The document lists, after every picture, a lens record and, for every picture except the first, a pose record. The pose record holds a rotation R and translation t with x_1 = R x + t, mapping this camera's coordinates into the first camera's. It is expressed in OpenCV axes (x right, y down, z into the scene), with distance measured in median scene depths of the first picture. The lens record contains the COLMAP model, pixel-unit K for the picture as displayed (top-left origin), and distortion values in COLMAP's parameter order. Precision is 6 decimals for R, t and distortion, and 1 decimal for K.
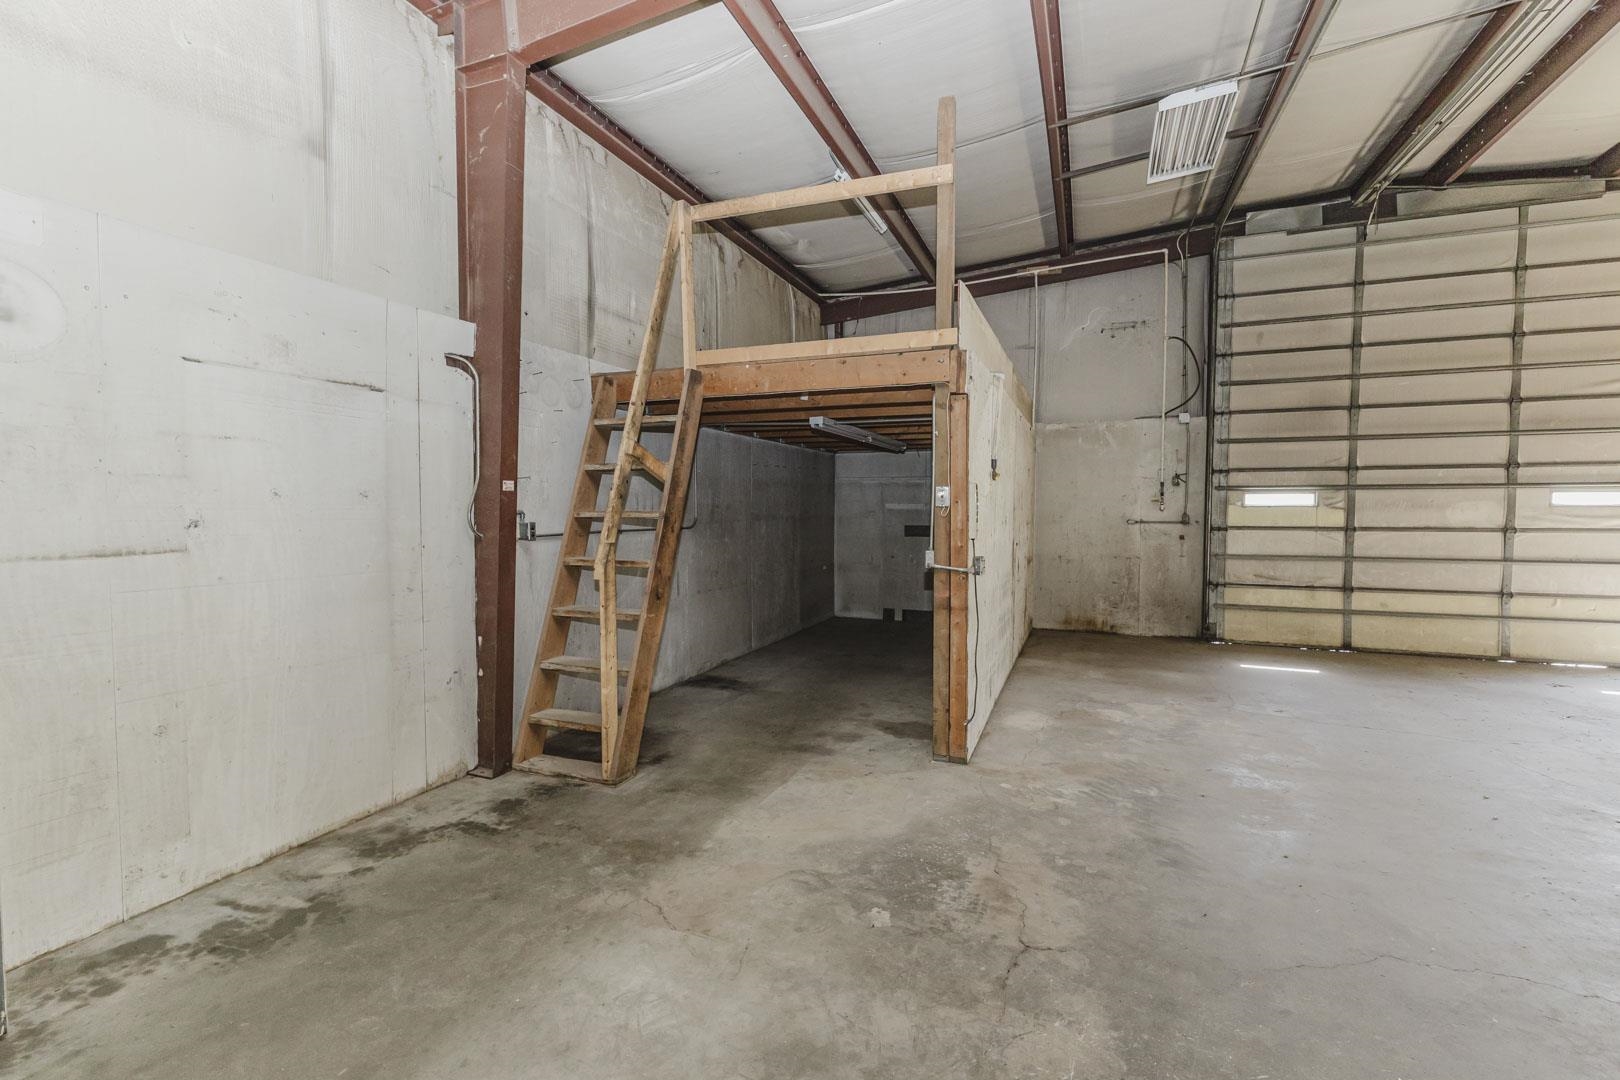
lens RADIAL K [[706.2, 0, 798.4], [0, 706.2, 534.9], [0, 0, 1]] dist [0.015507, -0.004365]
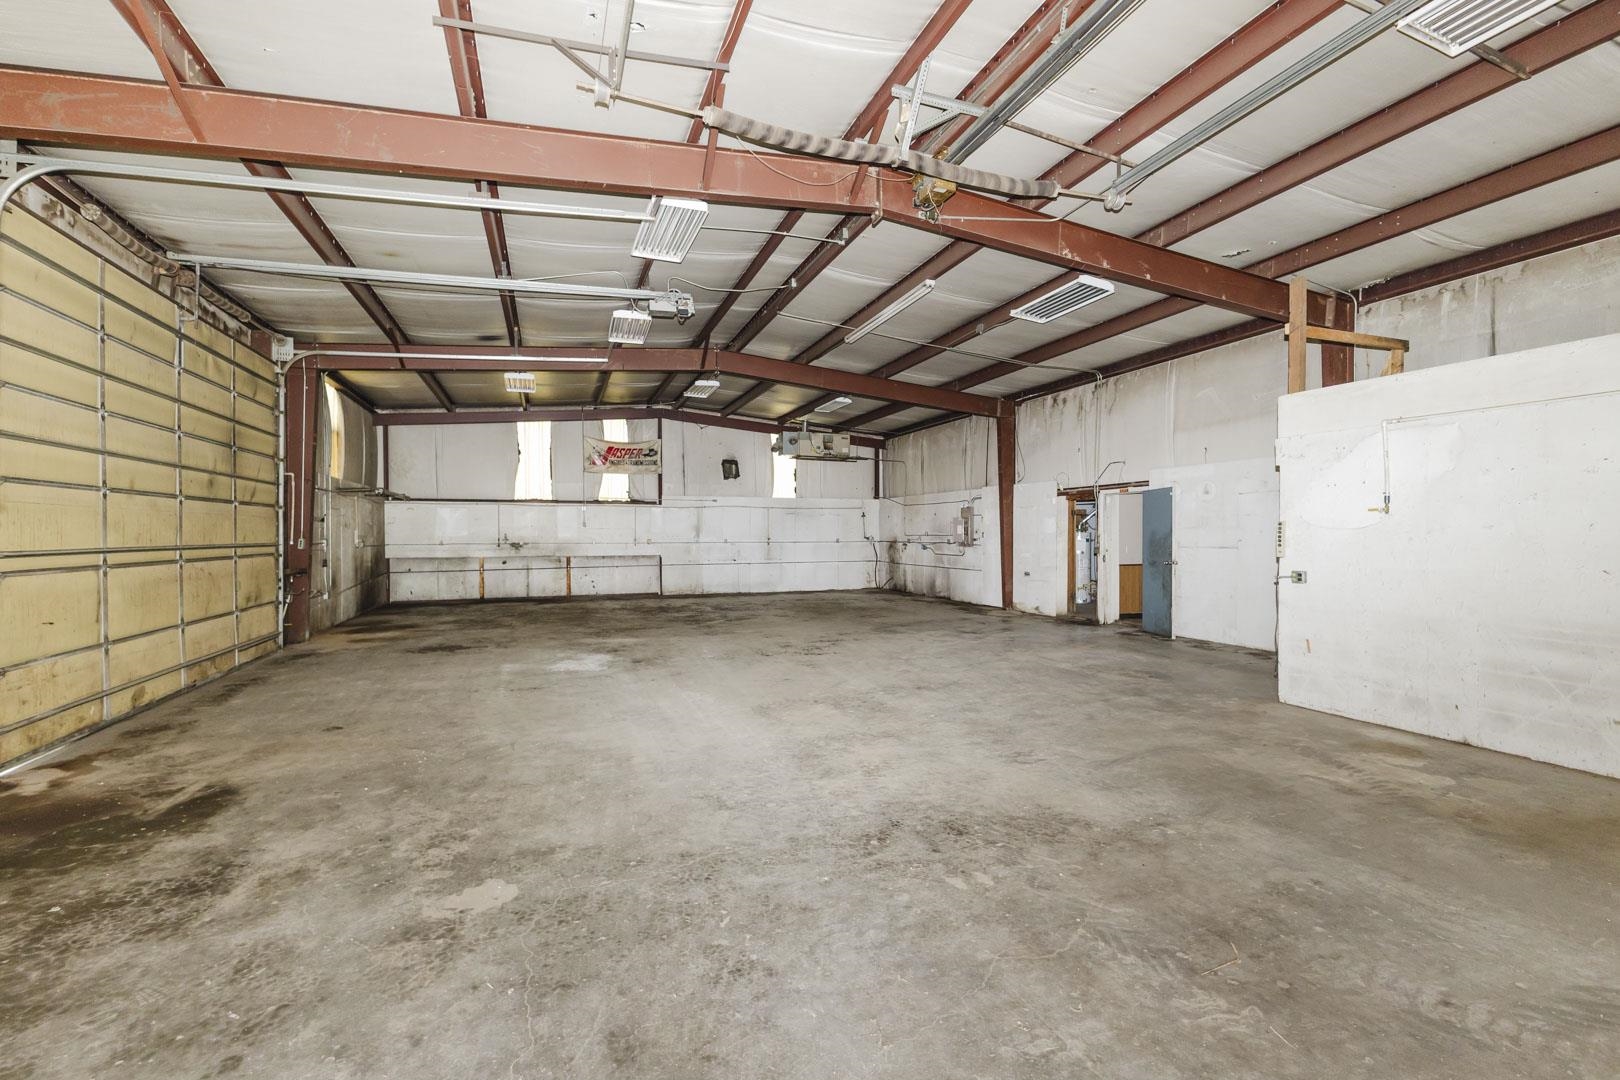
lens RADIAL K [[706.2, 0, 832.0], [0, 706.2, 548.5], [0, 0, 1]] dist [0.015507, -0.004365]
pose [[-0.725543, 0.019585, -0.687899, 1.865929], [-0.019213, 0.998629, 0.048696, -0.067191], [0.687909, 0.048548, -0.724171, 1.317134]]
